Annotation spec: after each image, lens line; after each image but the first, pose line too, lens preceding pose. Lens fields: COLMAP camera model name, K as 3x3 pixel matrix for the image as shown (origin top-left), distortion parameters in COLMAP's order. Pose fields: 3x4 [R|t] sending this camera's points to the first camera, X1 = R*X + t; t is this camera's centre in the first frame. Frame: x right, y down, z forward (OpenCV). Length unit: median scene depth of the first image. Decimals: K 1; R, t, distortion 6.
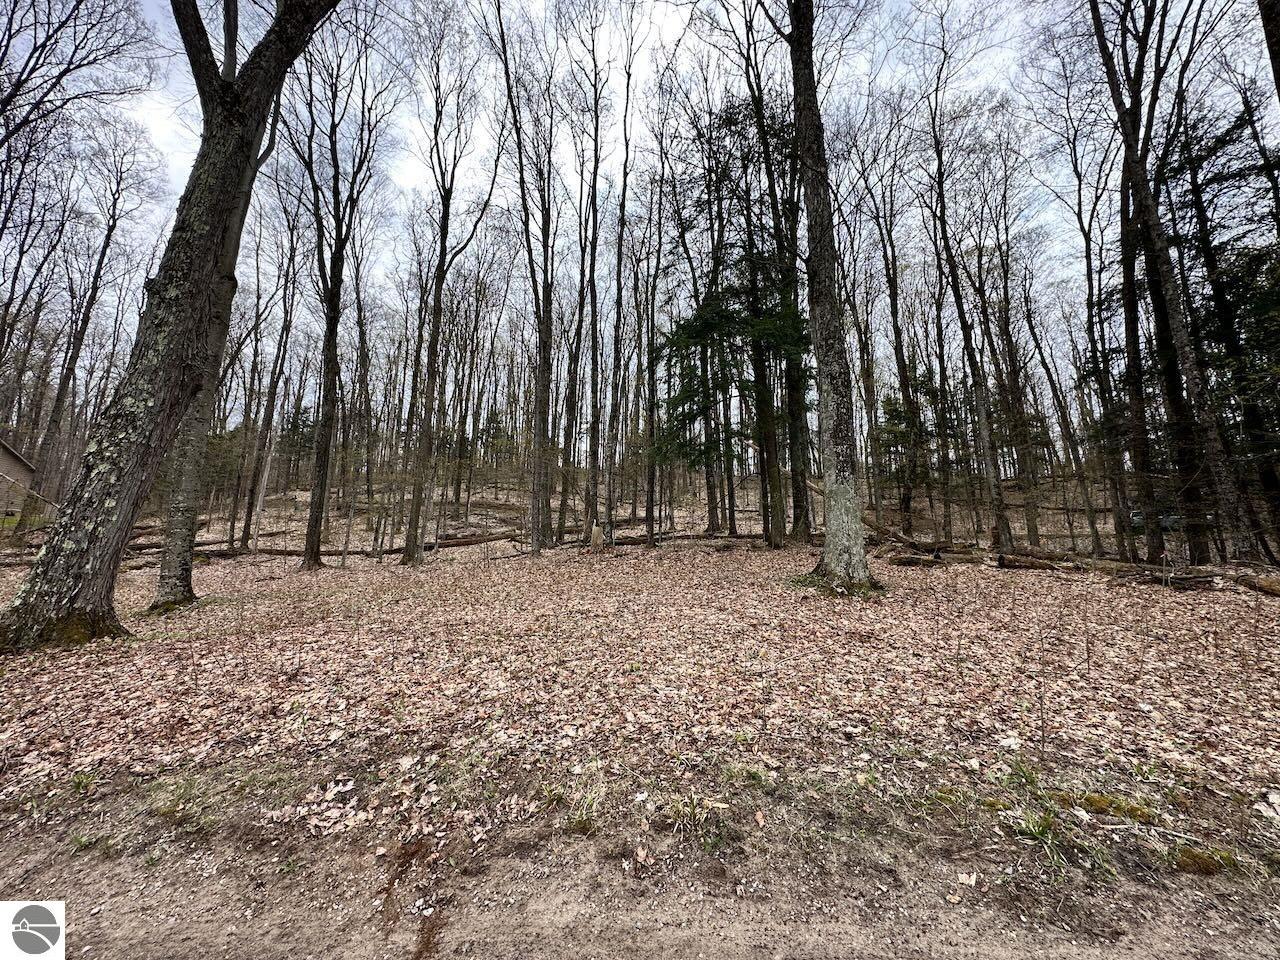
lens RADIAL K [[511.3, 0, 639.1], [0, 511.3, 483.8], [0, 0, 1]] dist [0.001110, 0.000629]
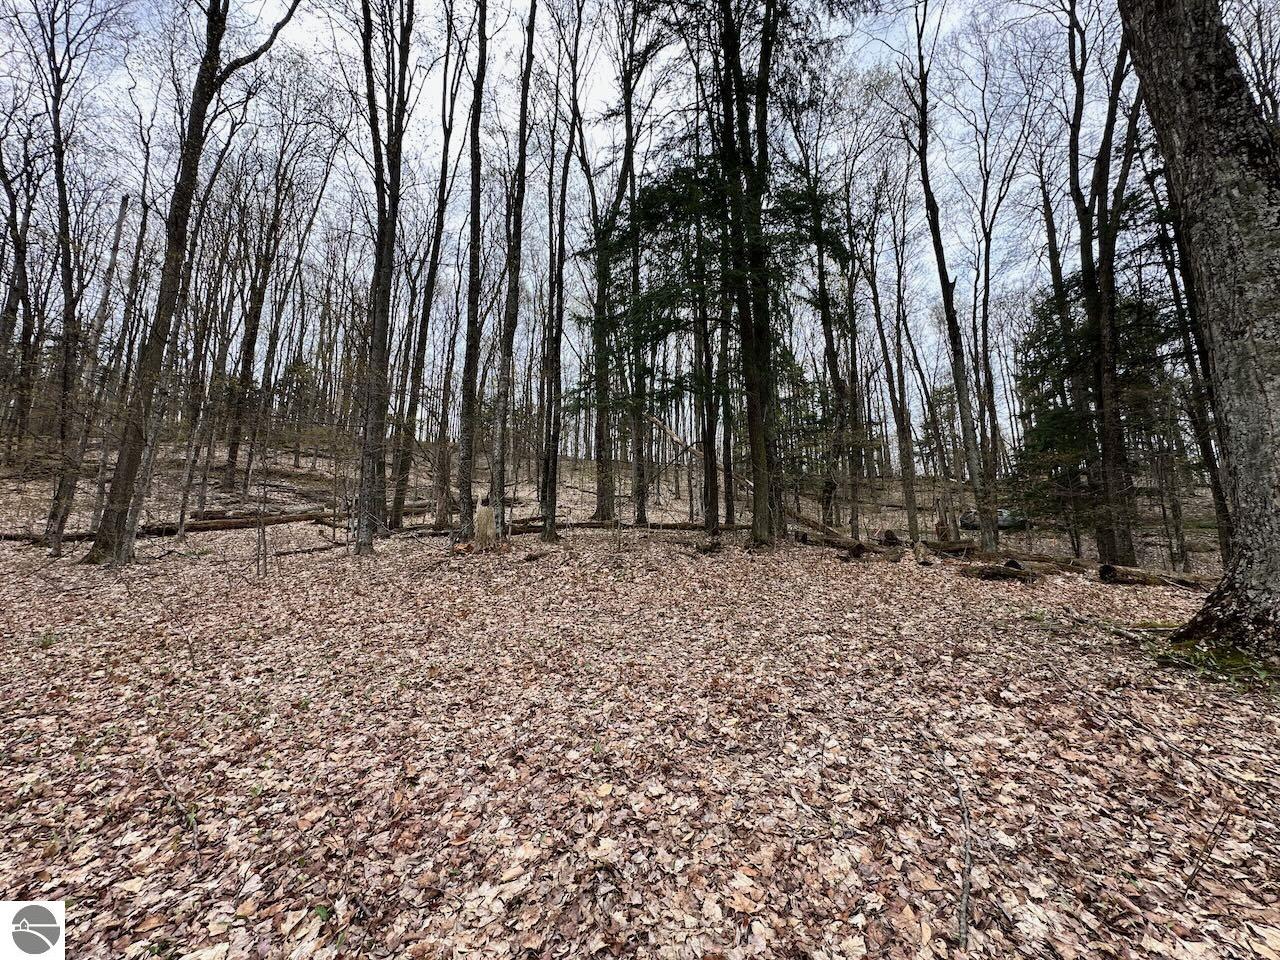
lens RADIAL K [[511.3, 0, 639.1], [0, 511.3, 483.8], [0, 0, 1]] dist [0.001110, 0.000629]
pose [[0.949383, 0.050061, 0.310107, -0.052043], [-0.058363, 0.998141, 0.017544, 0.019994], [-0.308653, -0.034755, 0.950540, 0.205365]]
